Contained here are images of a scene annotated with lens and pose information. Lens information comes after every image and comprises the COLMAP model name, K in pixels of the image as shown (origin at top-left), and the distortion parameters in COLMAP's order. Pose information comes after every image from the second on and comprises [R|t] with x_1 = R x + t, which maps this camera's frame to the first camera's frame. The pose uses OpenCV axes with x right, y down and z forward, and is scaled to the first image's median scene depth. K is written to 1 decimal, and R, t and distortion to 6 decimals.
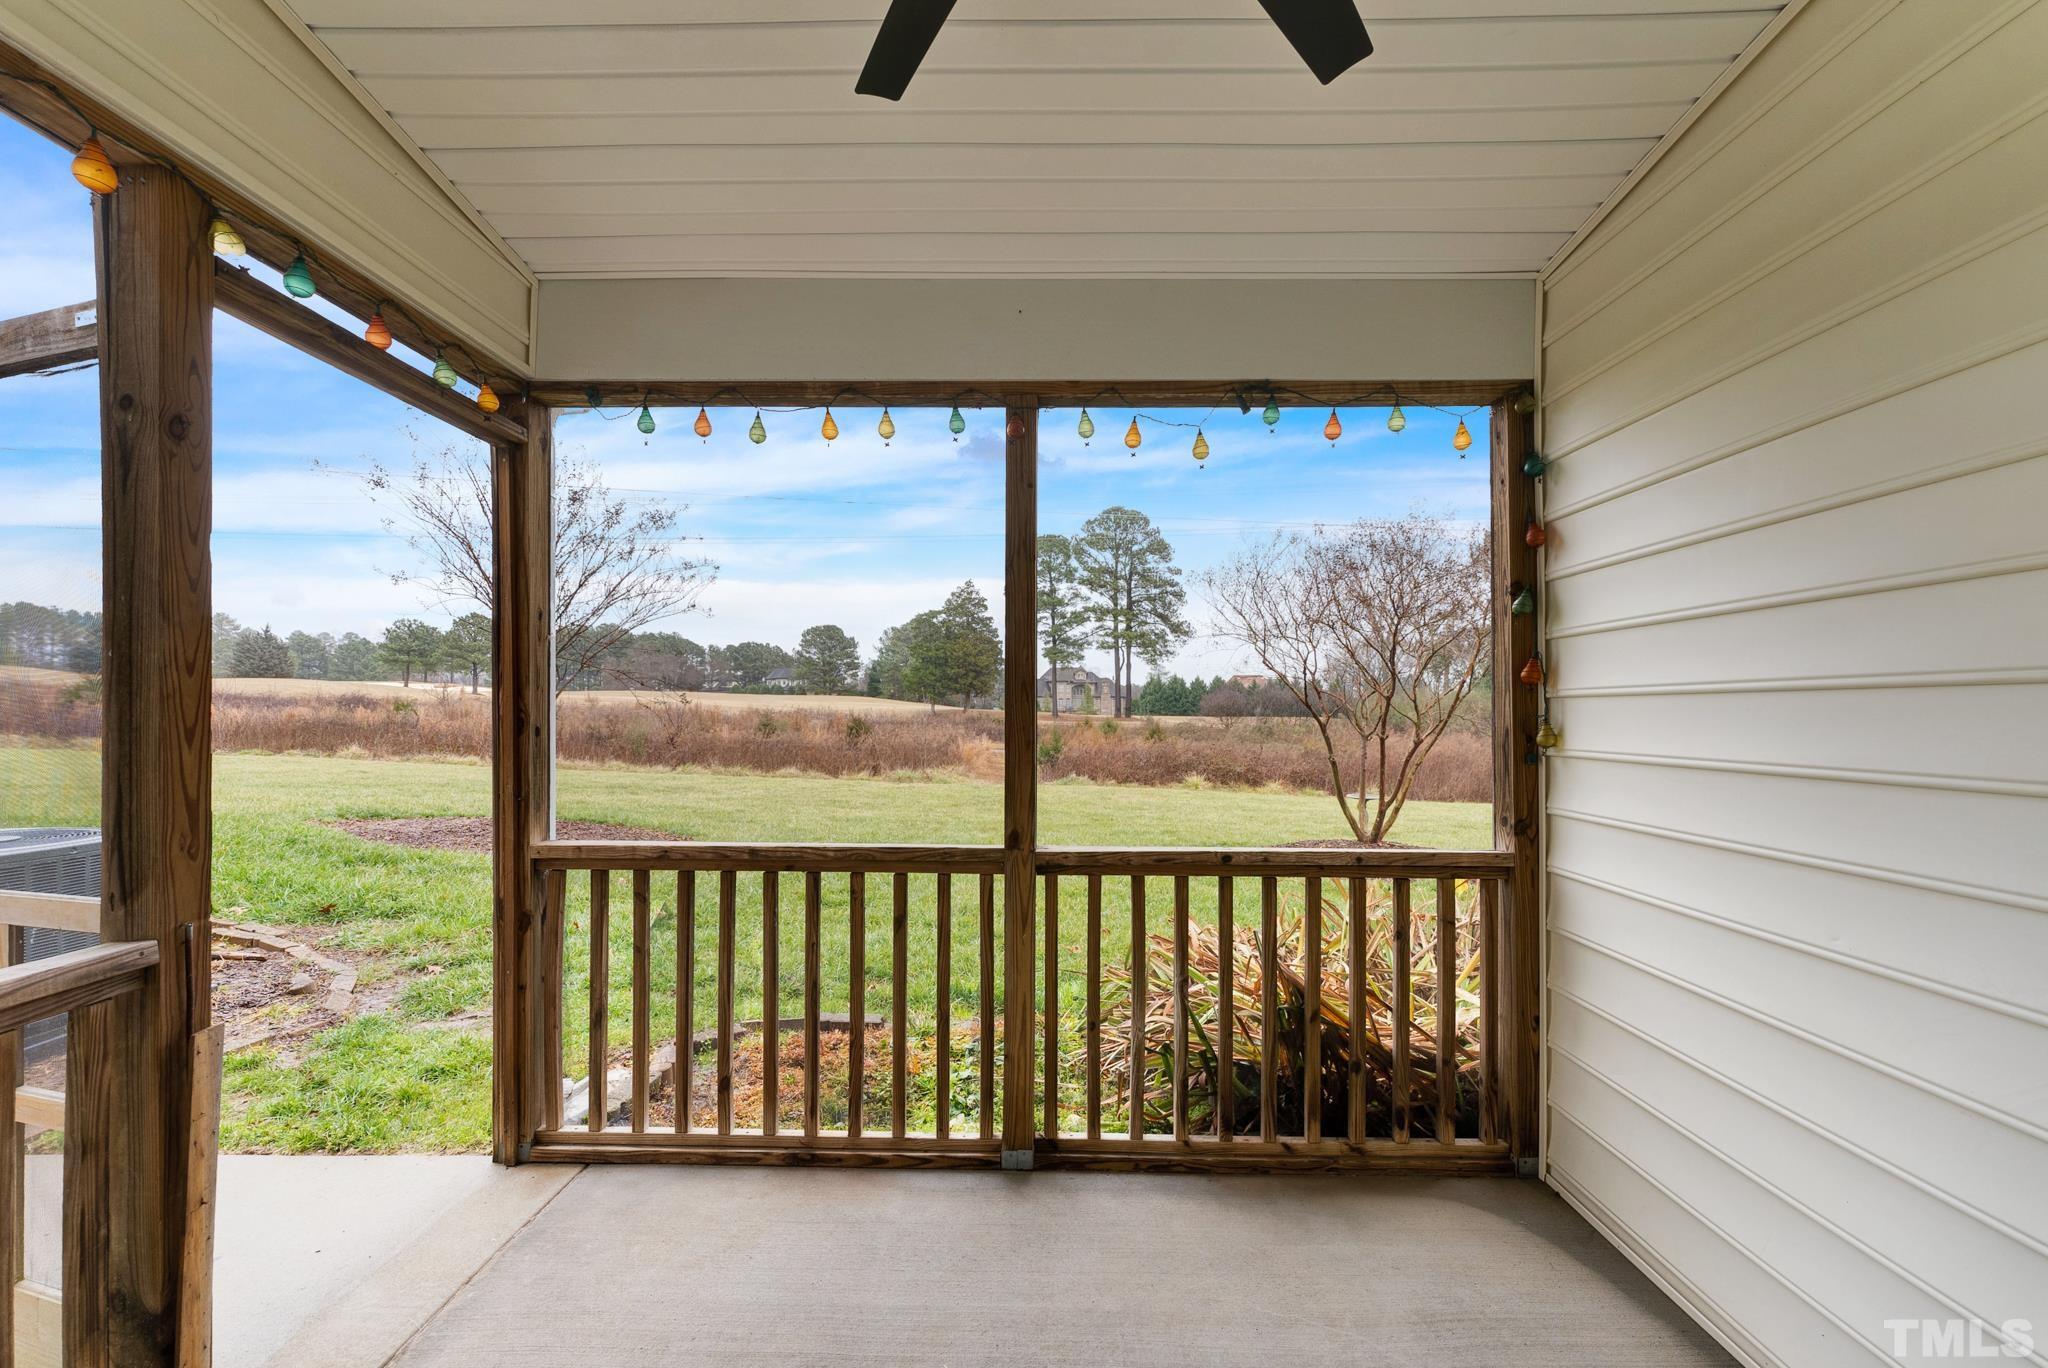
lens RADIAL K [[820.0, 0, 988.8], [0, 820.0, 691.7], [0, 0, 1]] dist [-0.007294, 0.001402]
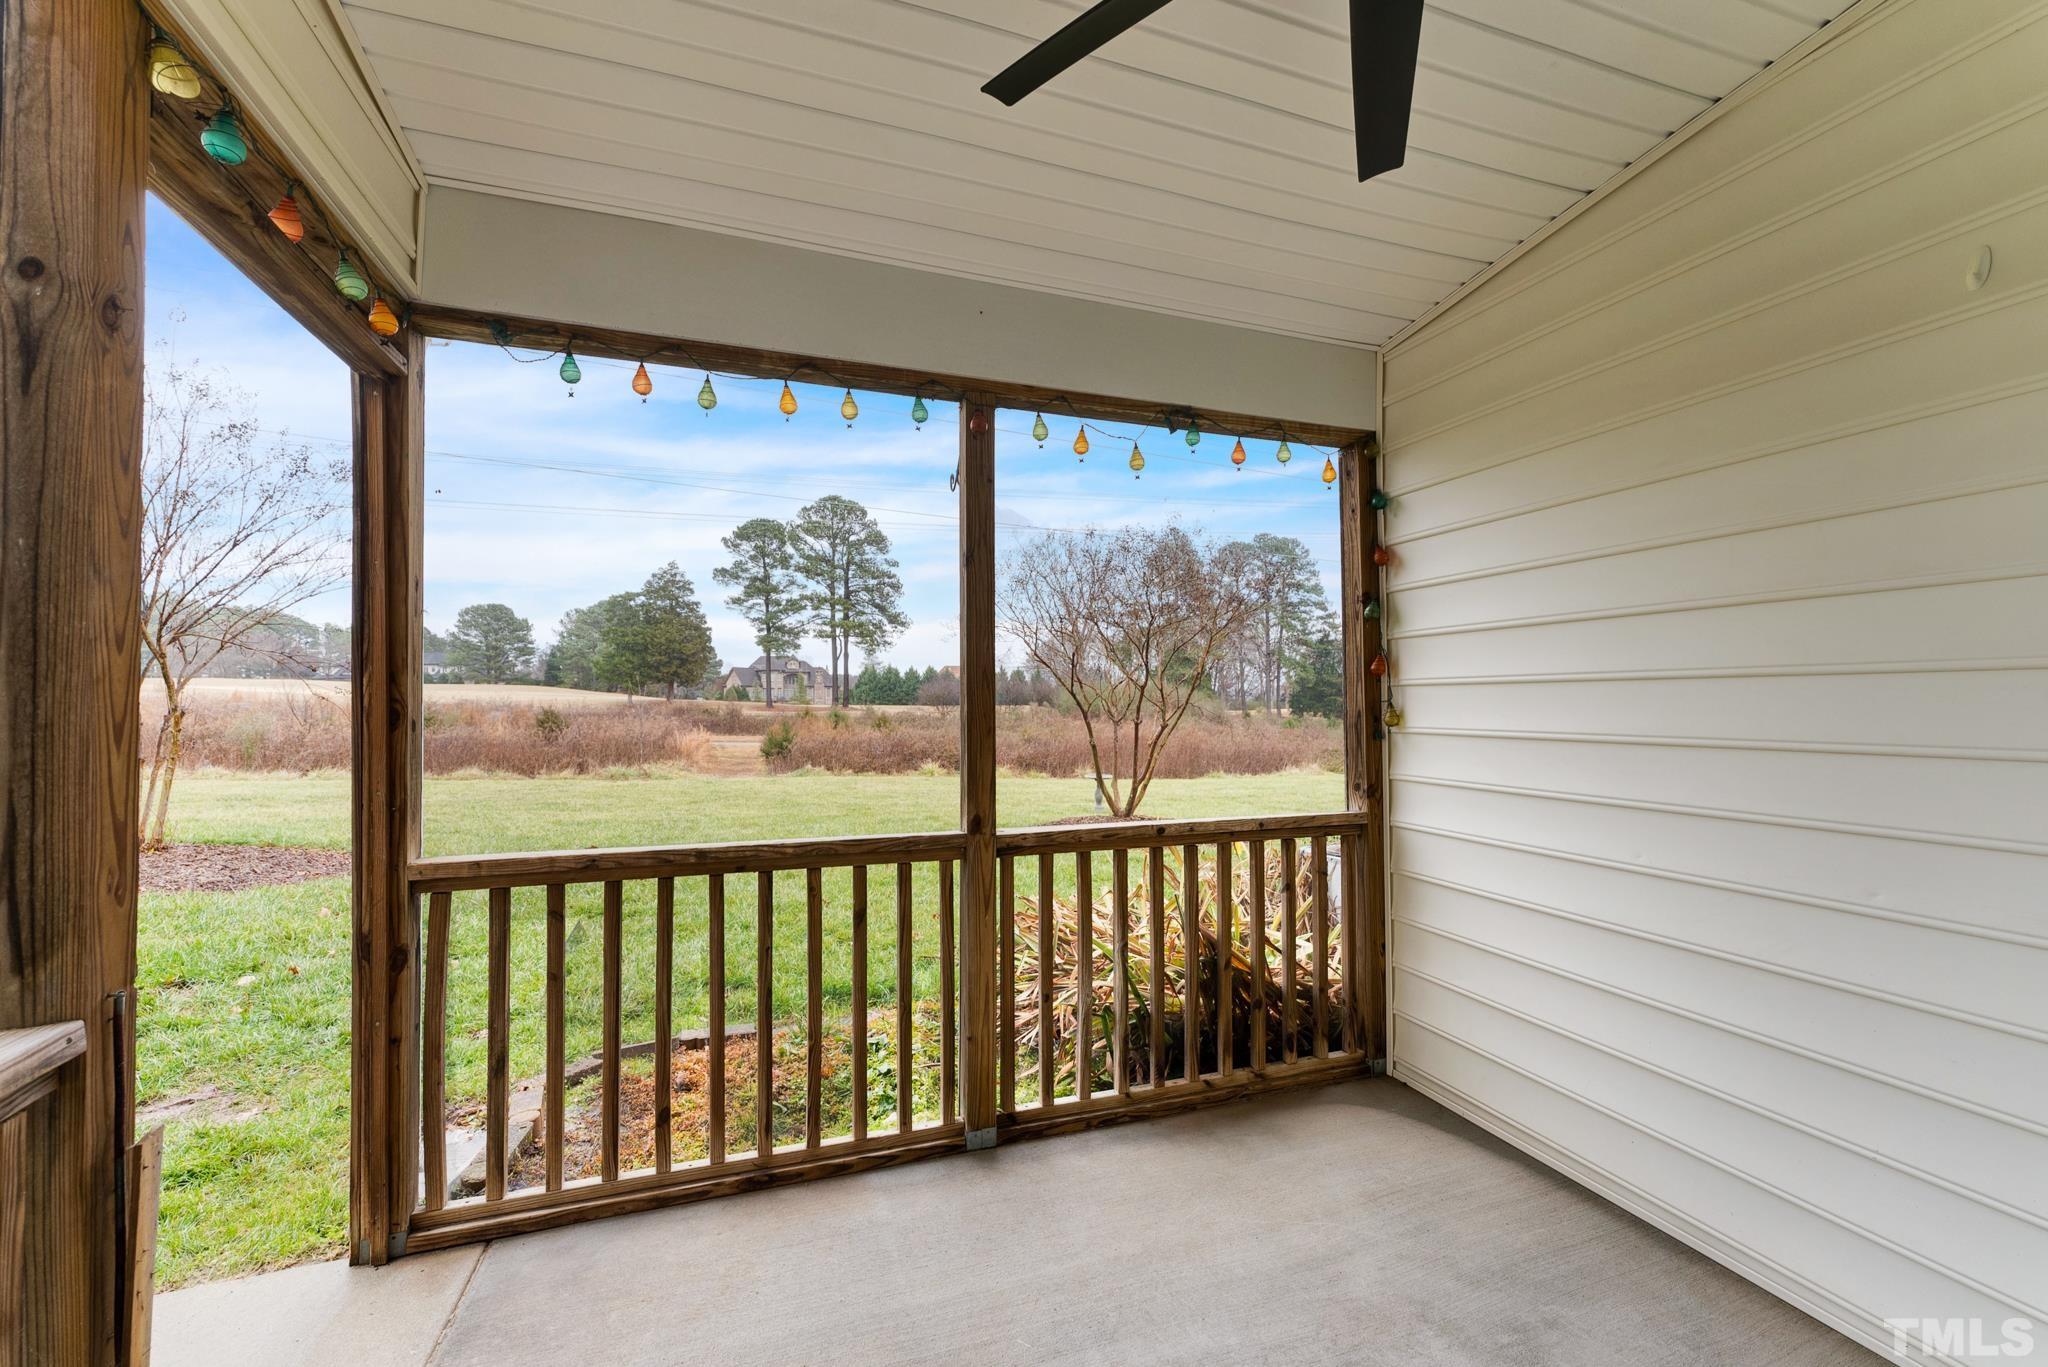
lens RADIAL K [[820.0, 0, 997.8], [0, 820.0, 668.6], [0, 0, 1]] dist [-0.007294, 0.001402]
pose [[0.939826, 0.008509, 0.341547, -0.295152], [-0.003193, 0.999865, -0.016123, 0.002506], [-0.341638, 0.014062, 0.939726, 0.026761]]
